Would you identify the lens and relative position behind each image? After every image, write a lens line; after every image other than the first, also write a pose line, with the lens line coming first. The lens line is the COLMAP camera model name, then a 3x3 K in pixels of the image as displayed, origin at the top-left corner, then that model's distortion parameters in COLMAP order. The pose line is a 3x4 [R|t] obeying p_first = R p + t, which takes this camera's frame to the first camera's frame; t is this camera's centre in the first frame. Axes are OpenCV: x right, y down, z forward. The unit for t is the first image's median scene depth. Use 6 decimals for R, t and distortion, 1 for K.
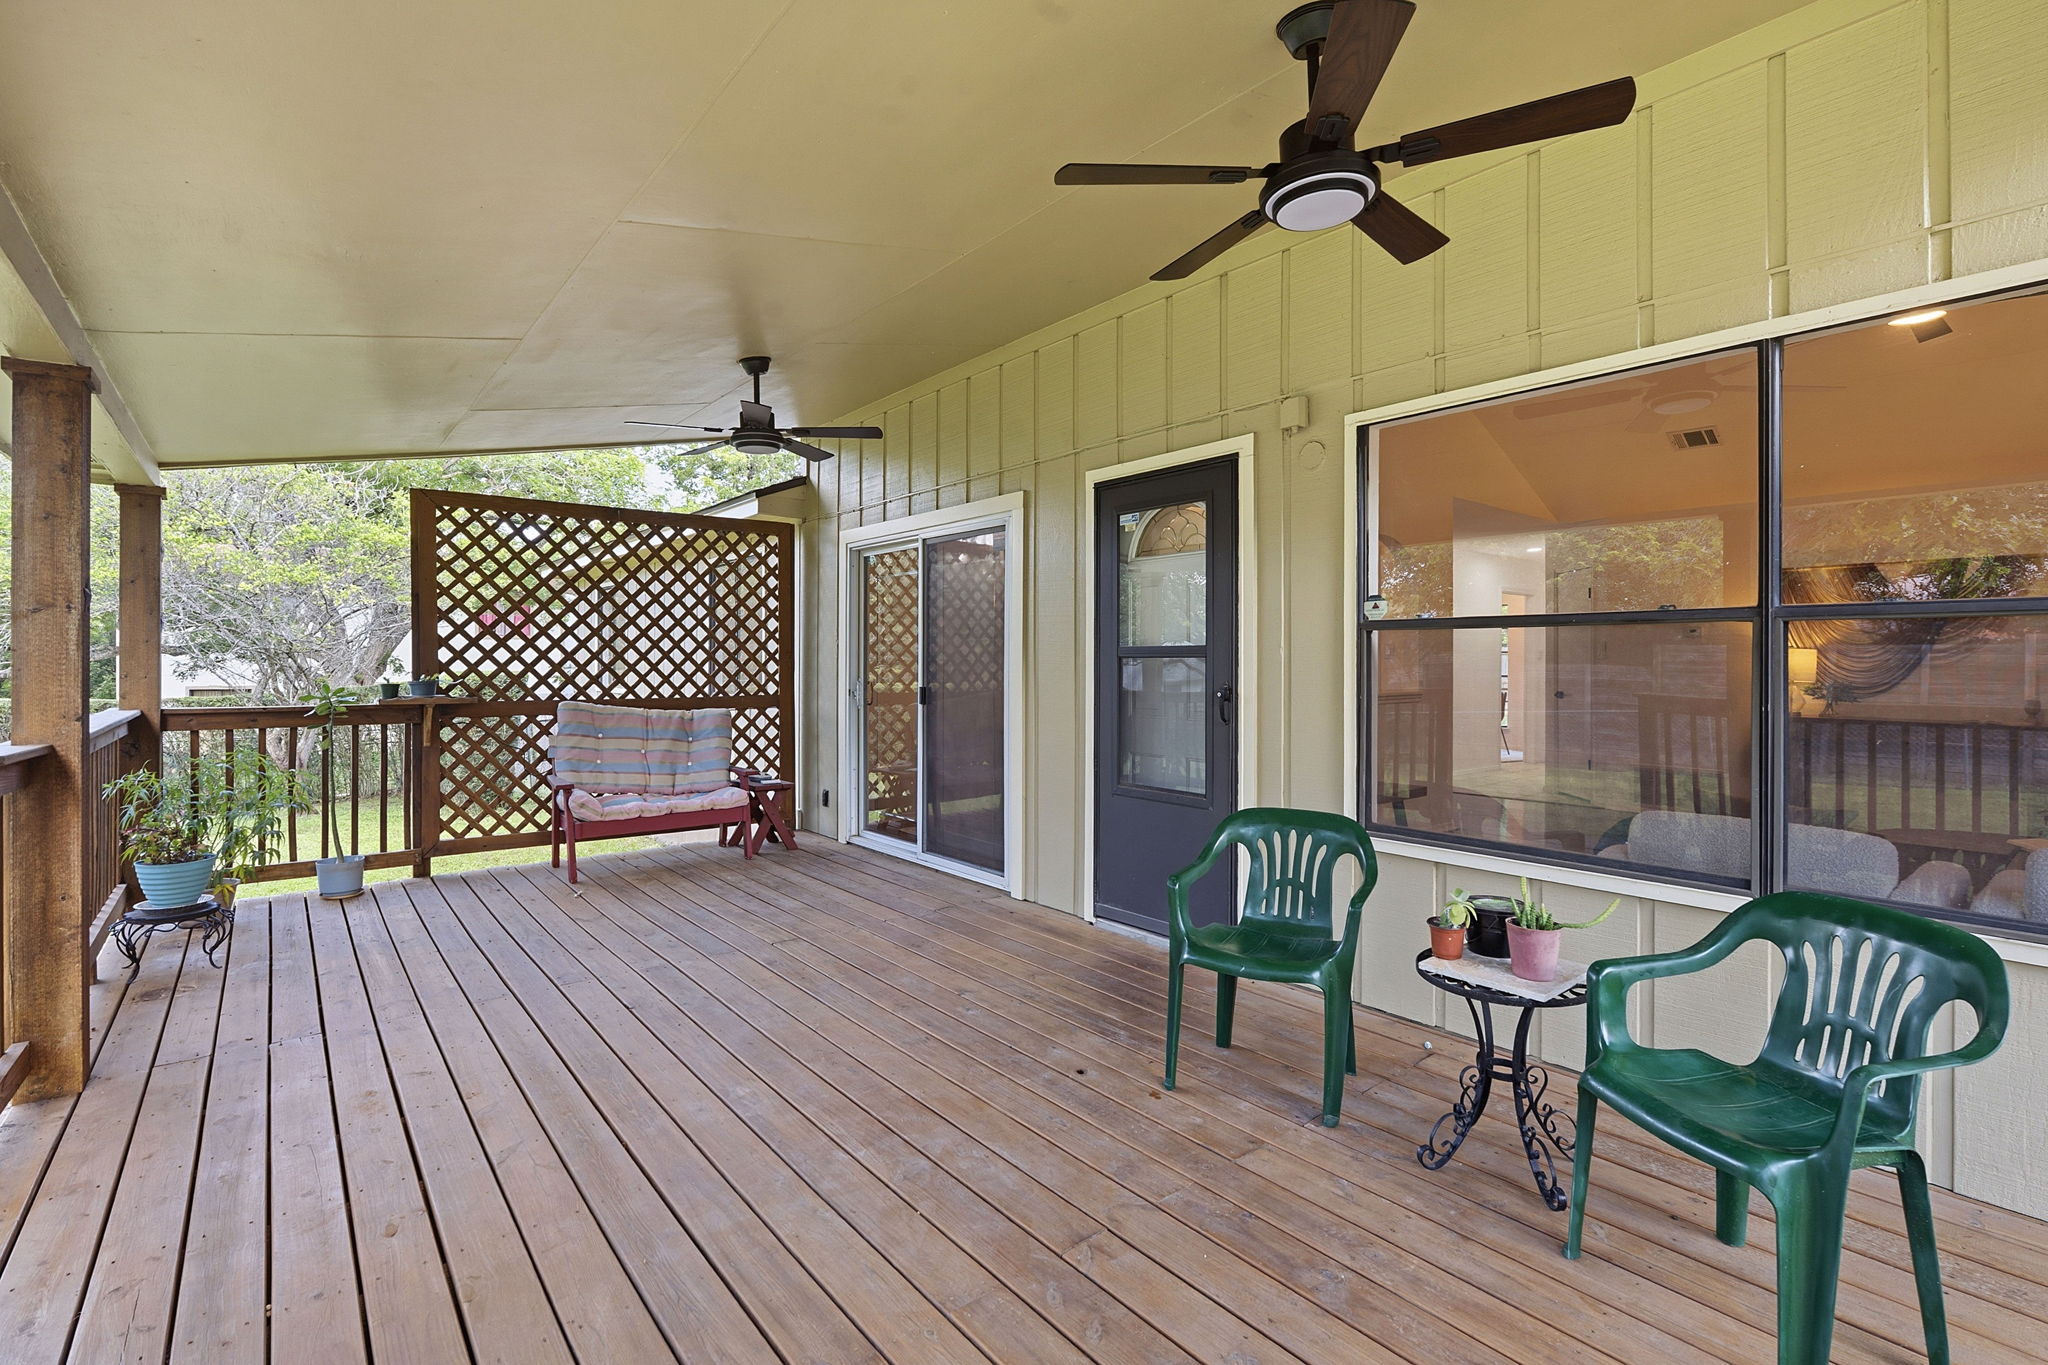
lens RADIAL K [[913.8, 0, 1026.3], [0, 913.8, 670.0], [0, 0, 1]] dist [-0.001038, 0.000393]
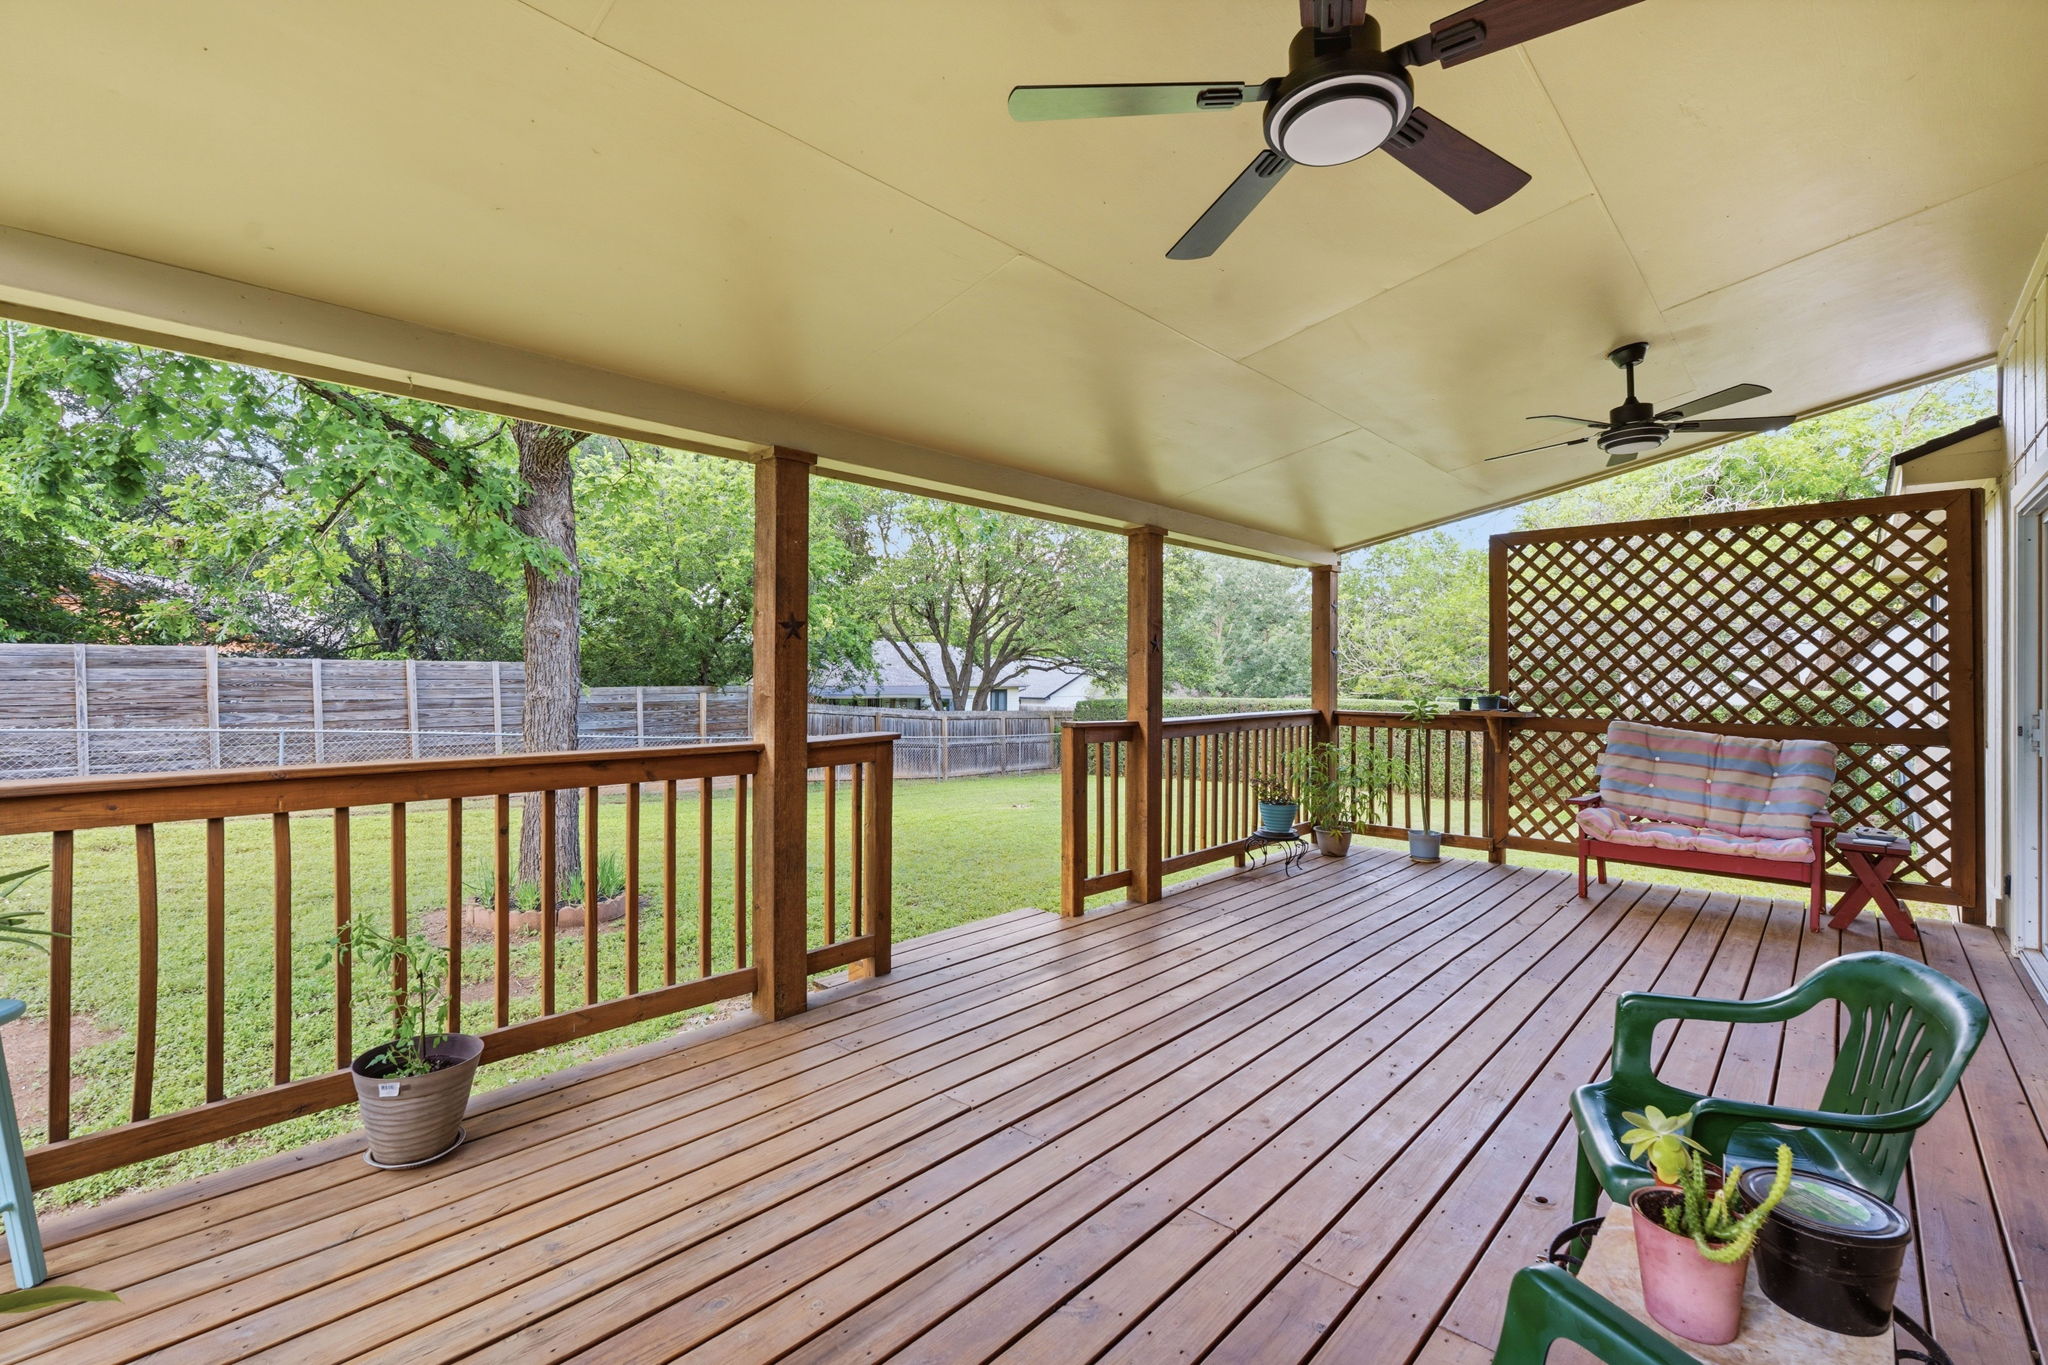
lens RADIAL K [[884.8, 0, 1024.0], [0, 884.8, 682.5], [0, 0, 1]] dist [-0.004020, -0.000250]
pose [[0.176236, 0.007140, -0.984322, 0.345327], [-0.014875, 0.999879, 0.004590, -0.002862], [0.984236, 0.013832, 0.176321, 0.192454]]
